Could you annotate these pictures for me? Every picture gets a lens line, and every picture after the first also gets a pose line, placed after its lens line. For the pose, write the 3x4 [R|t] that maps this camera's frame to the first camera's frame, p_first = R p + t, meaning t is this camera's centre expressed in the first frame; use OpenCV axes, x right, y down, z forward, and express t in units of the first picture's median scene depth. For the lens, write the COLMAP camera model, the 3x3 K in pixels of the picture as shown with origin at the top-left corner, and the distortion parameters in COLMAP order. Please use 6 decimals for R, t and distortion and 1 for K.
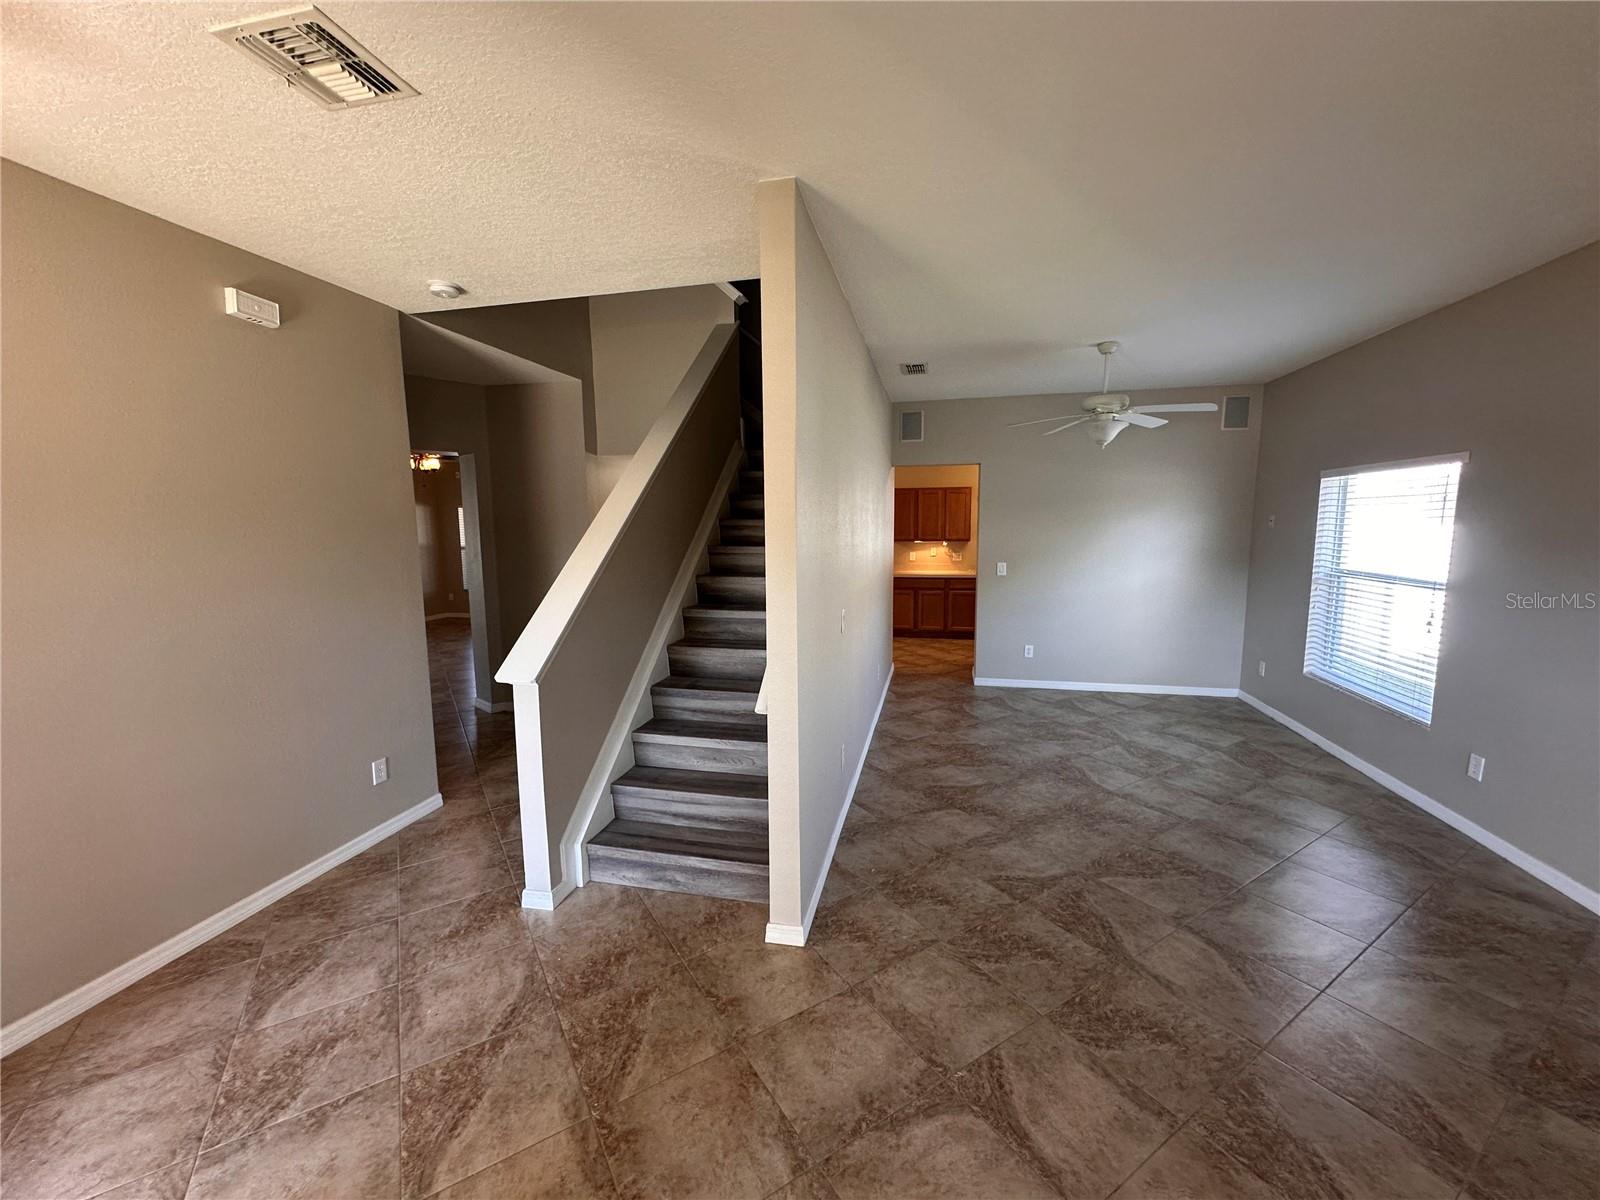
lens RADIAL K [[635.6, 0, 798.9], [0, 635.6, 601.4], [0, 0, 1]] dist [-0.001274, 0.000127]
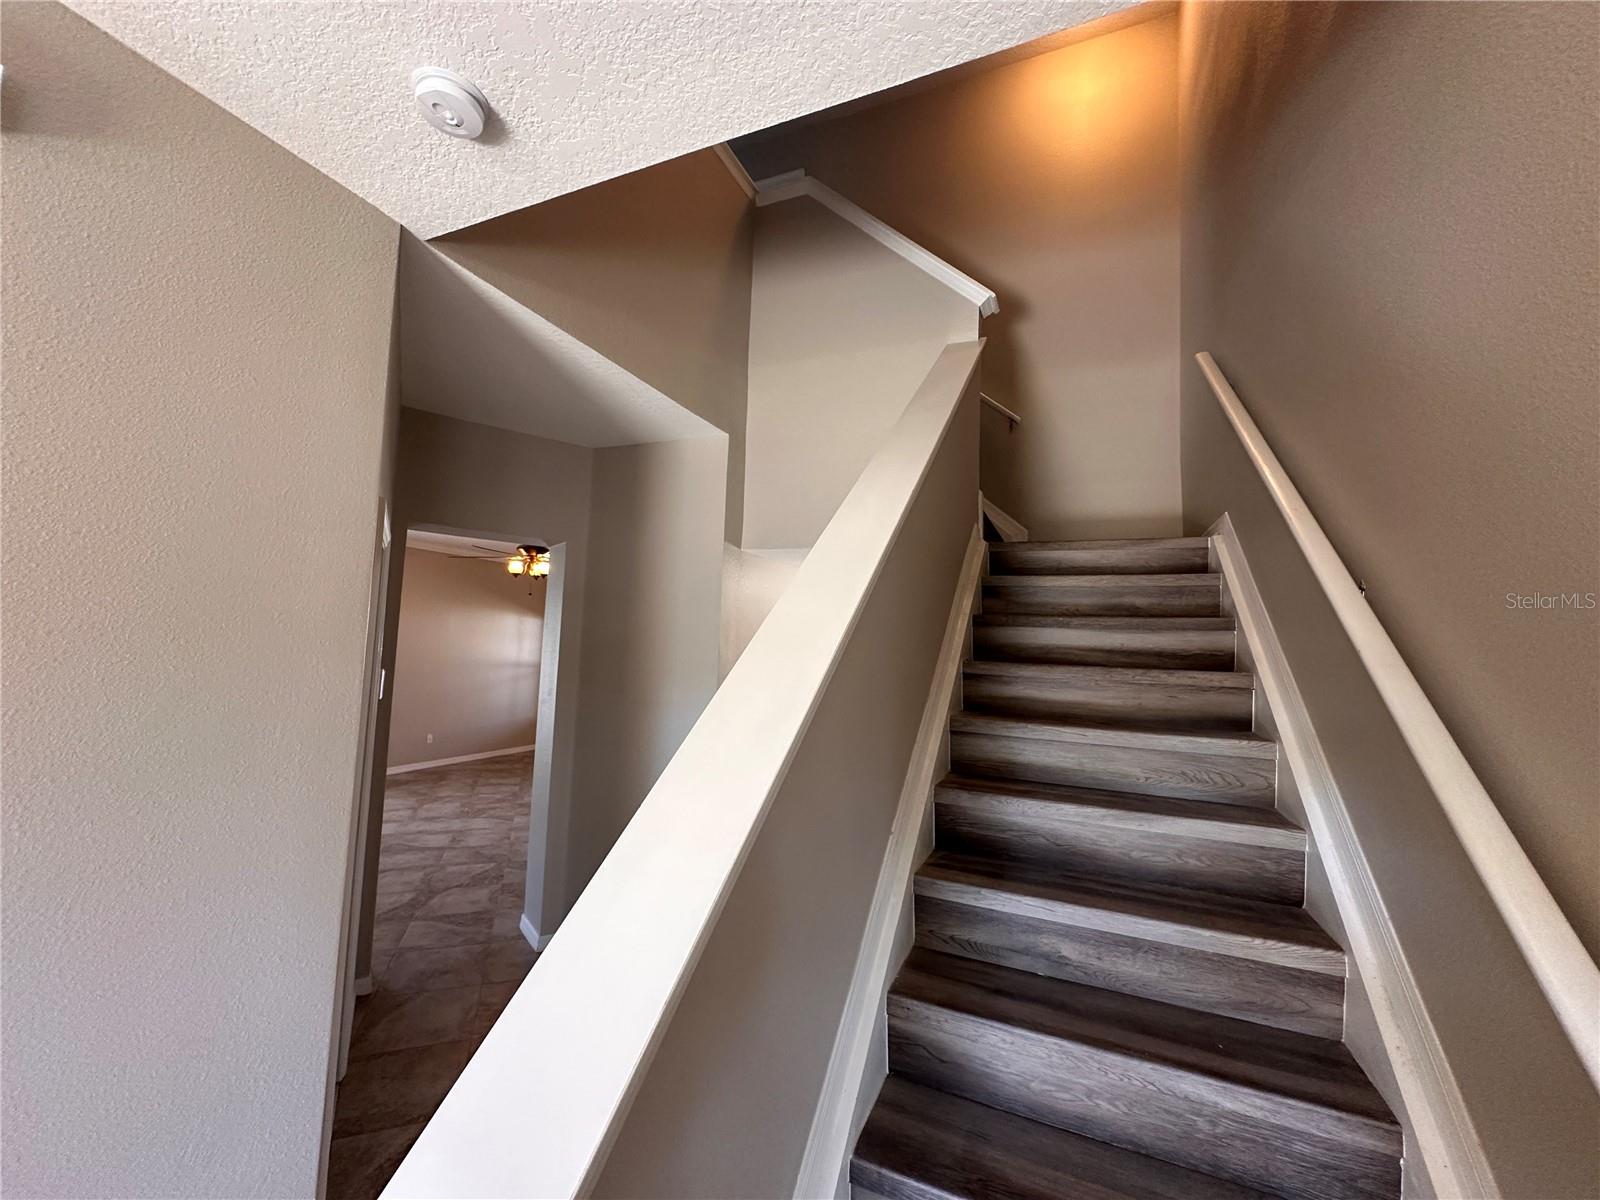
lens RADIAL K [[635.6, 0, 798.9], [0, 635.6, 601.4], [0, 0, 1]] dist [-0.001274, 0.000127]
pose [[0.981096, 0.035571, -0.190223, -0.143842], [-0.072854, 0.978535, -0.192774, -0.061220], [0.179283, 0.202989, 0.962628, 0.425997]]
